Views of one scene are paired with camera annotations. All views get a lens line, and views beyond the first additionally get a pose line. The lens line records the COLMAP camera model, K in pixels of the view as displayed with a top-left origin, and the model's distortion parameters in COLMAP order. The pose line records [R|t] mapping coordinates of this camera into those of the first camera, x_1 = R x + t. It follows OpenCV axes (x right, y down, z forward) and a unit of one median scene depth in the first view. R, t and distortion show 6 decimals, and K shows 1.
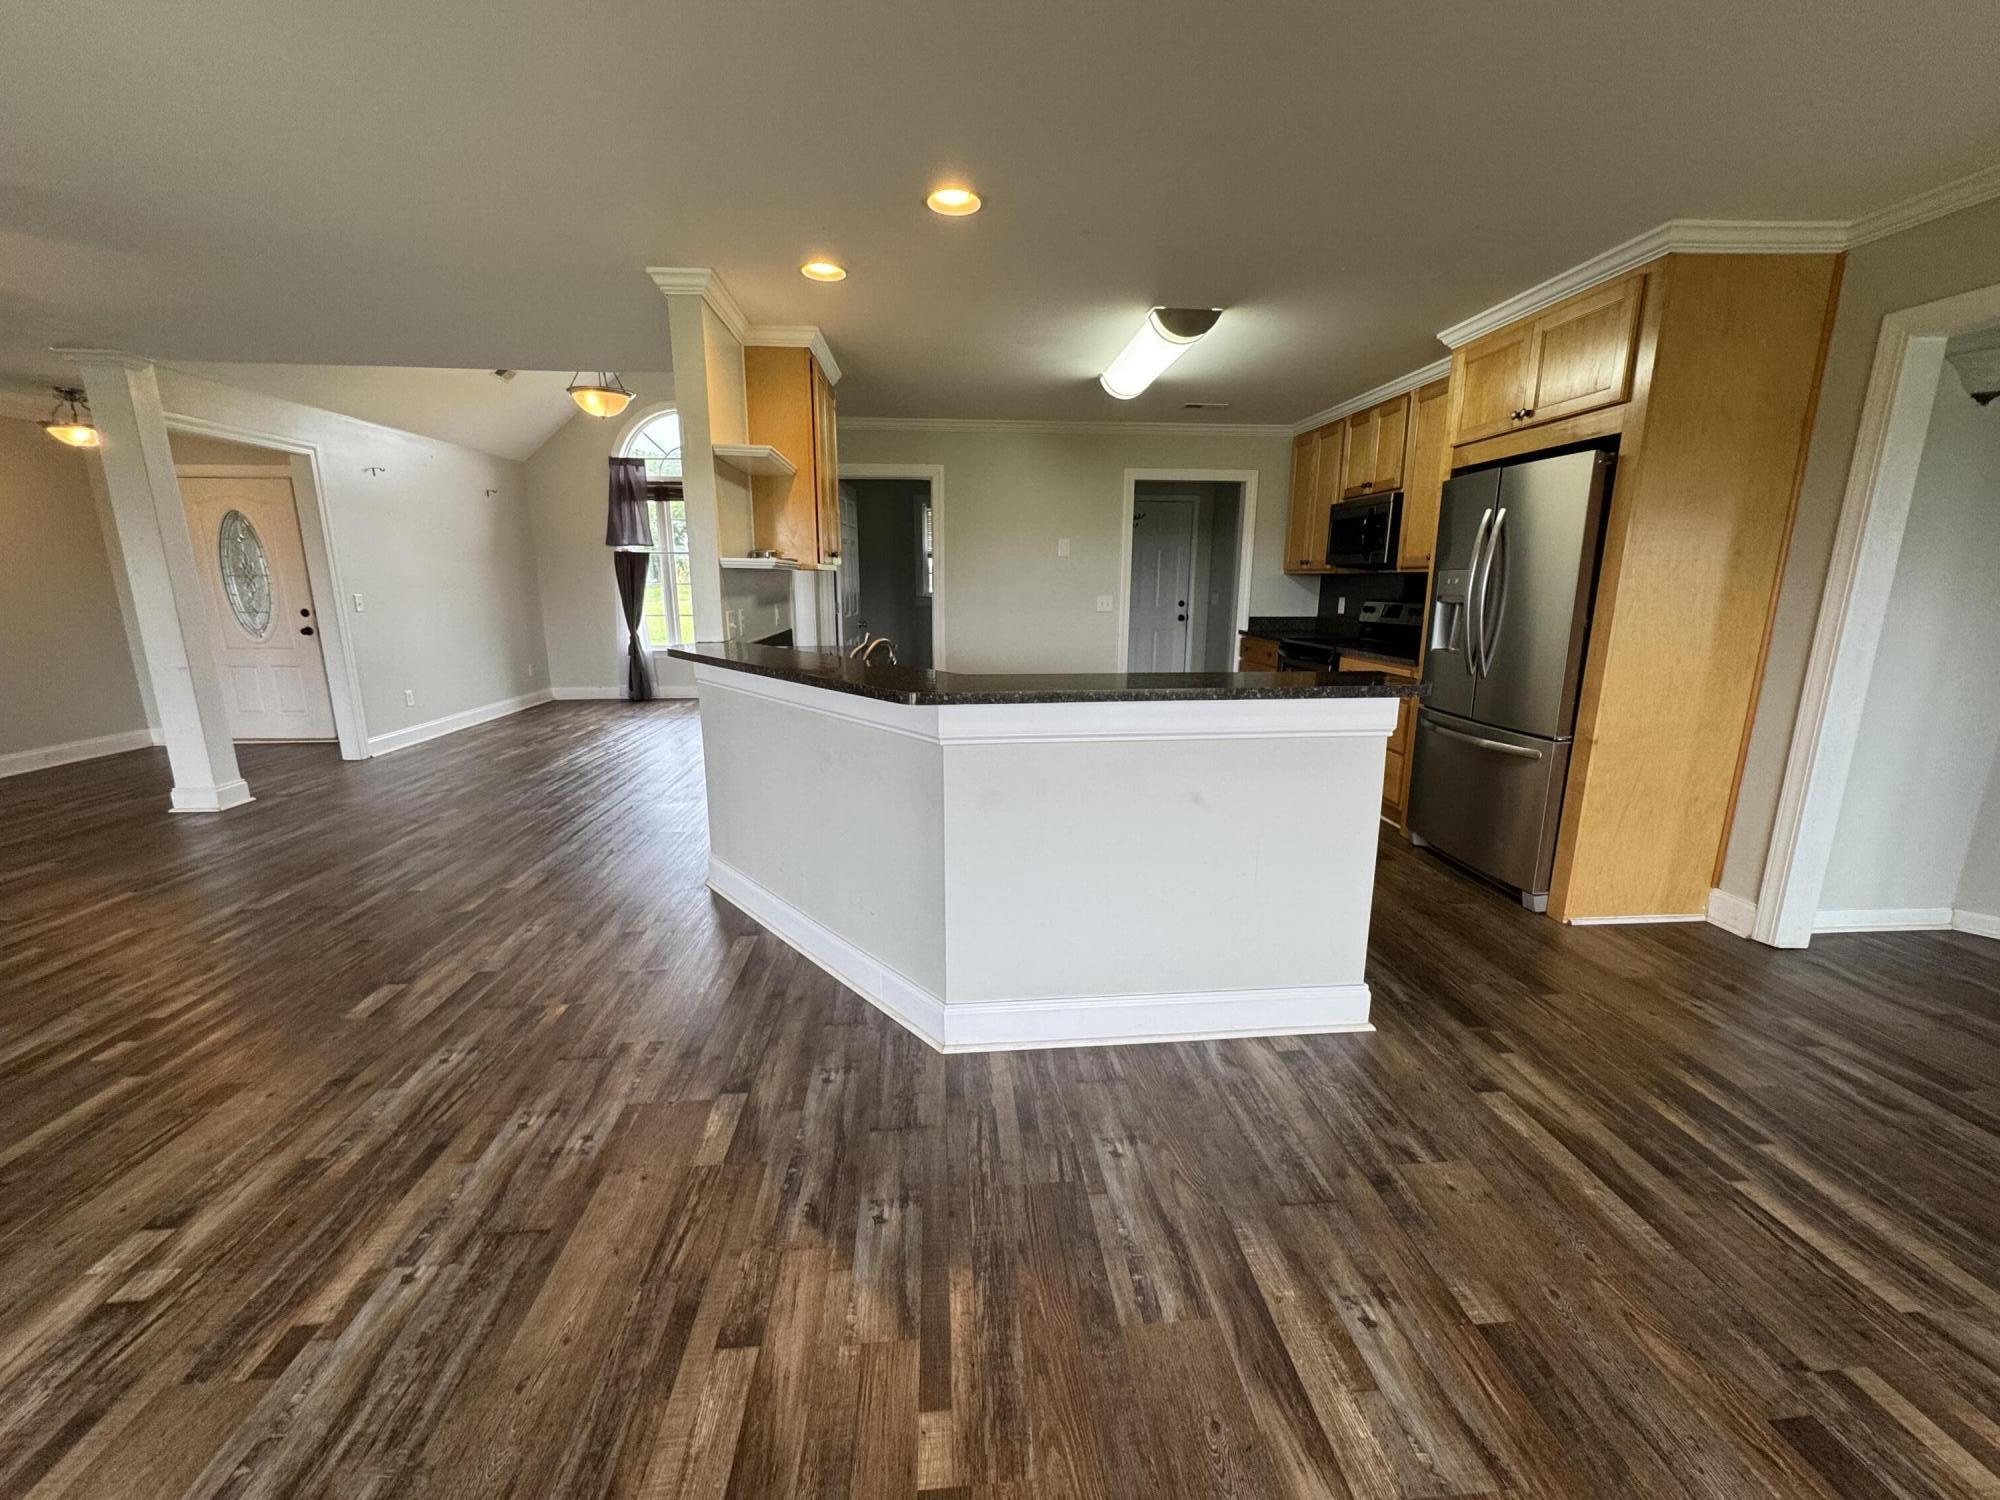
lens RADIAL K [[797.6, 0, 1003.3], [0, 797.6, 752.2], [0, 0, 1]] dist [-0.000661, -0.000433]
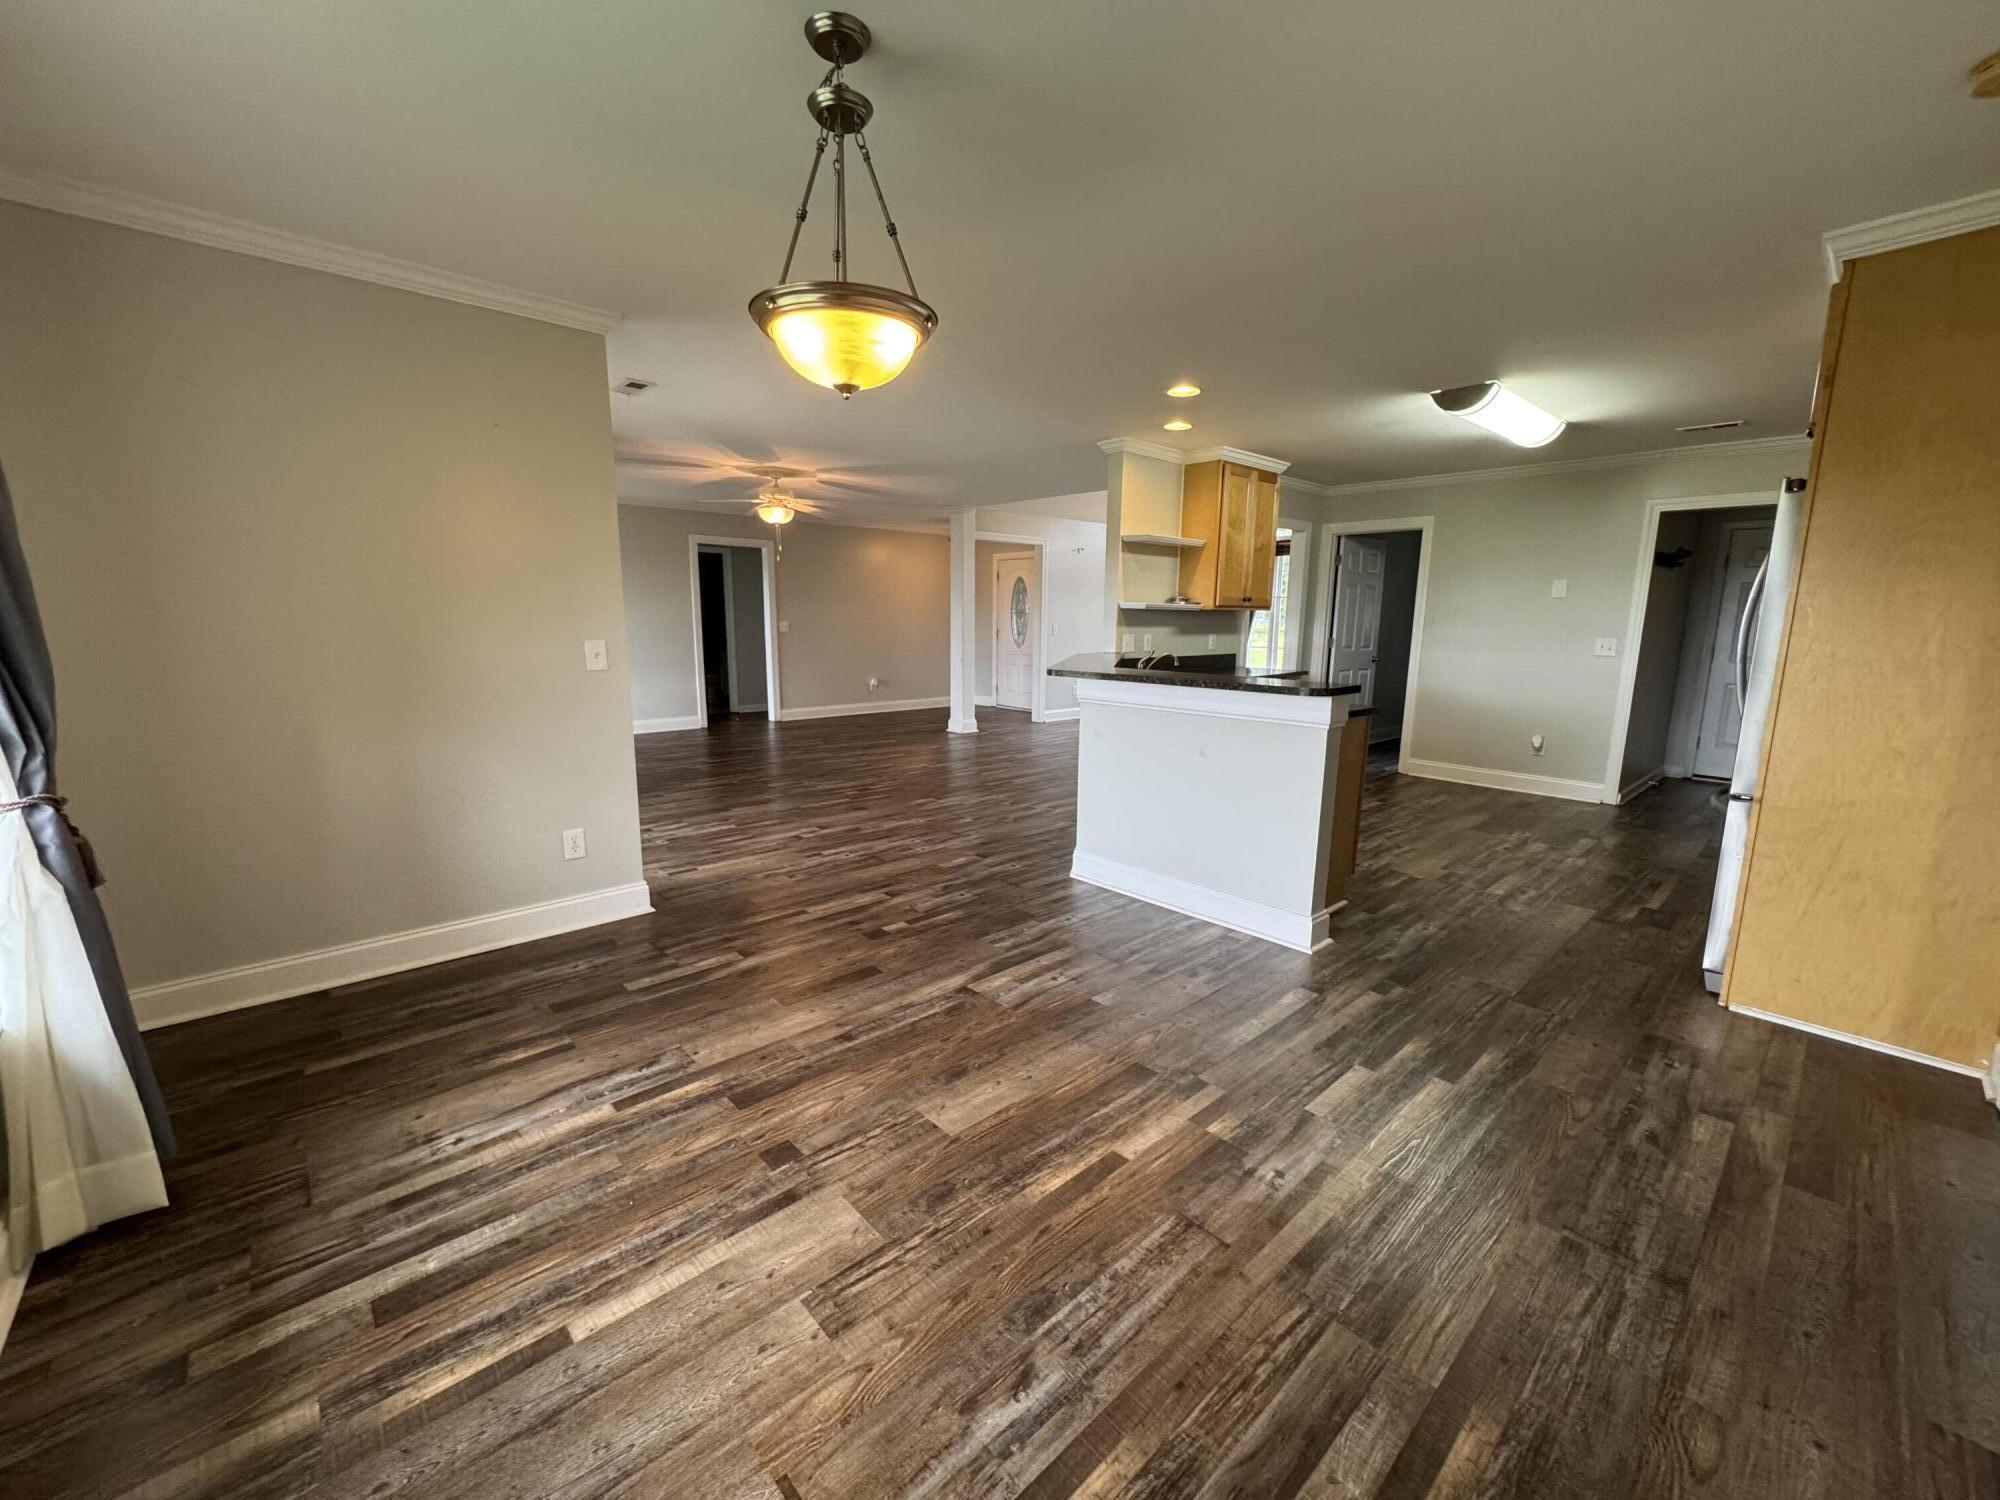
lens RADIAL K [[797.6, 0, 994.4], [0, 797.6, 757.6], [0, 0, 1]] dist [-0.000661, -0.000433]
pose [[0.607424, 0.144641, -0.781099, 1.417956], [-0.180933, 0.982630, 0.041257, 0.088141], [0.773498, 0.116265, 0.623043, -0.329059]]
